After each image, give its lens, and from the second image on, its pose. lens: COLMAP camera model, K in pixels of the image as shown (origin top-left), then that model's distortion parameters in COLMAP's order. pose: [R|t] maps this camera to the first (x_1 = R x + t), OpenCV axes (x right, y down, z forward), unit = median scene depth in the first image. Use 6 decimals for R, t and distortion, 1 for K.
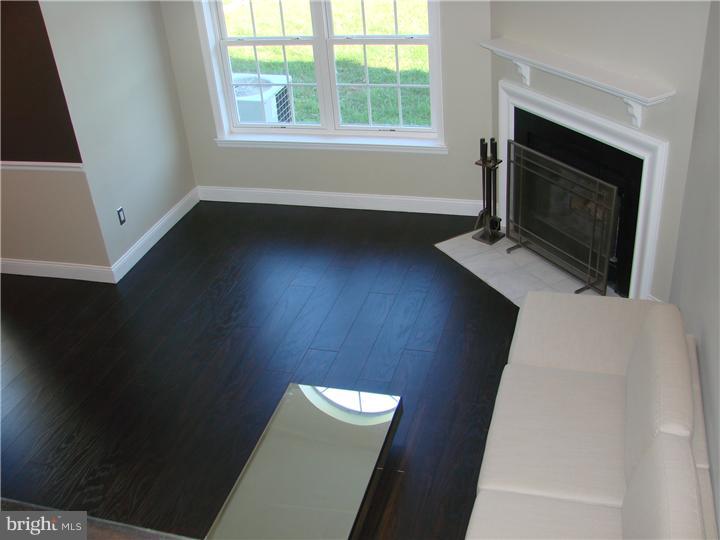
lens RADIAL K [[774.6, 0, 360.0], [0, 774.6, 270.0], [0, 0, 1]] dist [-0.207142, 0.264057]
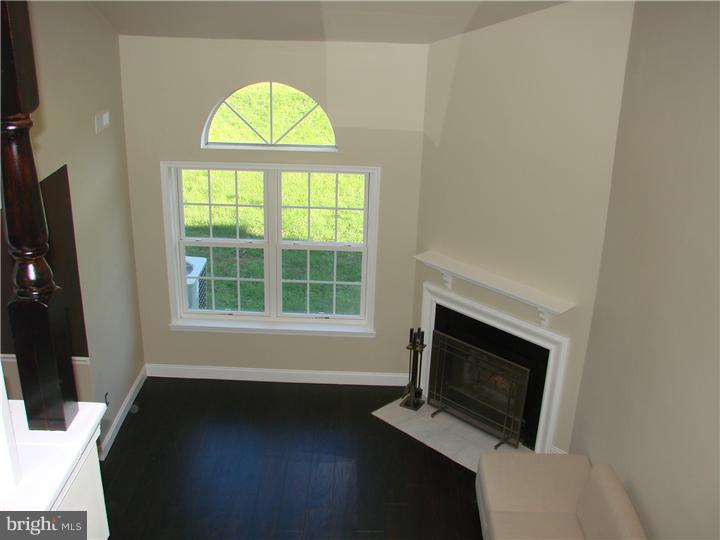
lens RADIAL K [[774.6, 0, 360.0], [0, 774.6, 270.0], [0, 0, 1]] dist [-0.207142, 0.264057]
pose [[0.957537, 0.000075, 0.288310, -0.291859], [0.046663, 0.986775, -0.155235, -0.072544], [-0.284509, 0.162096, 0.944870, -0.201133]]
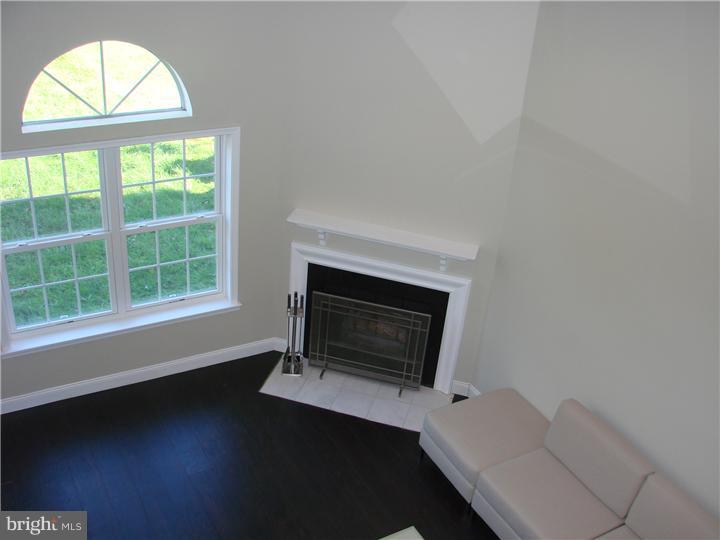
lens RADIAL K [[774.6, 0, 360.0], [0, 774.6, 270.0], [0, 0, 1]] dist [-0.207142, 0.264057]
pose [[0.703025, -0.225026, 0.674625, -0.560421], [0.245109, 0.967165, 0.067178, -0.261610], [-0.667590, 0.118129, 0.735098, 0.045538]]
